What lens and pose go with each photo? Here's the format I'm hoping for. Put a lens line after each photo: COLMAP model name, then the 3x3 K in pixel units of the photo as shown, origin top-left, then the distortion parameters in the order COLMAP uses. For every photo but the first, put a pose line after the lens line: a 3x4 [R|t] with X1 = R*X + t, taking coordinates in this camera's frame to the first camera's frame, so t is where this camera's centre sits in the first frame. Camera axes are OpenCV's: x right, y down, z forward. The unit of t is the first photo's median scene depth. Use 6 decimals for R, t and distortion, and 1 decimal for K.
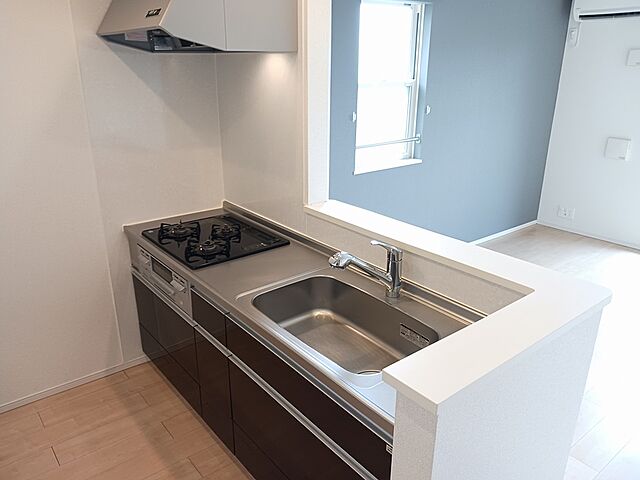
lens RADIAL K [[500.3, 0, 325.8], [0, 500.3, 243.4], [0, 0, 1]] dist [0.001776, -0.008976]
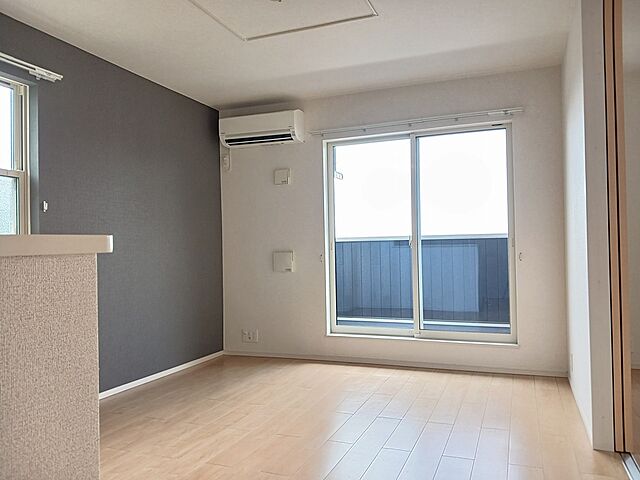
lens RADIAL K [[500.3, 0, 320.0], [0, 500.3, 238.2], [0, 0, 1]] dist [0.001776, -0.008976]
pose [[0.867177, -0.019589, 0.497614, 0.292034], [0.199459, 0.929241, -0.311010, 0.182602], [-0.456311, 0.368954, 0.809724, 0.267292]]
